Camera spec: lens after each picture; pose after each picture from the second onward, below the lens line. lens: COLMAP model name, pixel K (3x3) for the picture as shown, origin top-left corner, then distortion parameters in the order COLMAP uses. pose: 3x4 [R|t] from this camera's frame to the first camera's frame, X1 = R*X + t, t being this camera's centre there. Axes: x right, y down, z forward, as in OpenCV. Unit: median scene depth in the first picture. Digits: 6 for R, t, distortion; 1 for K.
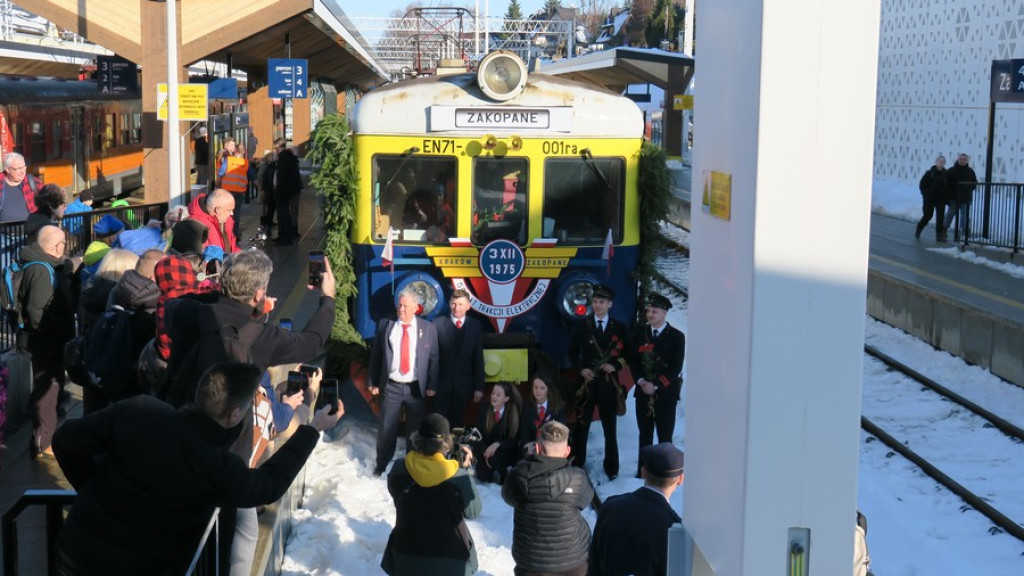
lens RADIAL K [[1390.8, 0, 512.0], [0, 1390.8, 288.0], [0, 0, 1]] dist [0.006153, -0.007834]
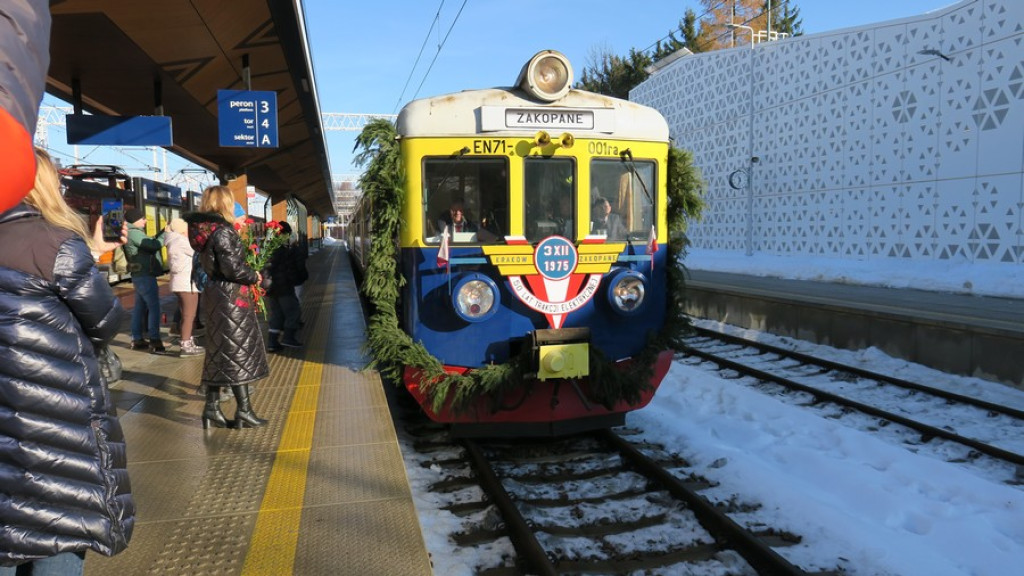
lens RADIAL K [[747.2, 0, 512.0], [0, 747.2, 288.0], [0, 0, 1]] dist [0.011145, 0.006926]
pose [[0.986087, -0.037747, 0.161888, -0.126910], [0.047401, 0.997294, -0.056191, 0.031386], [-0.159329, 0.063083, 0.985208, 0.464526]]
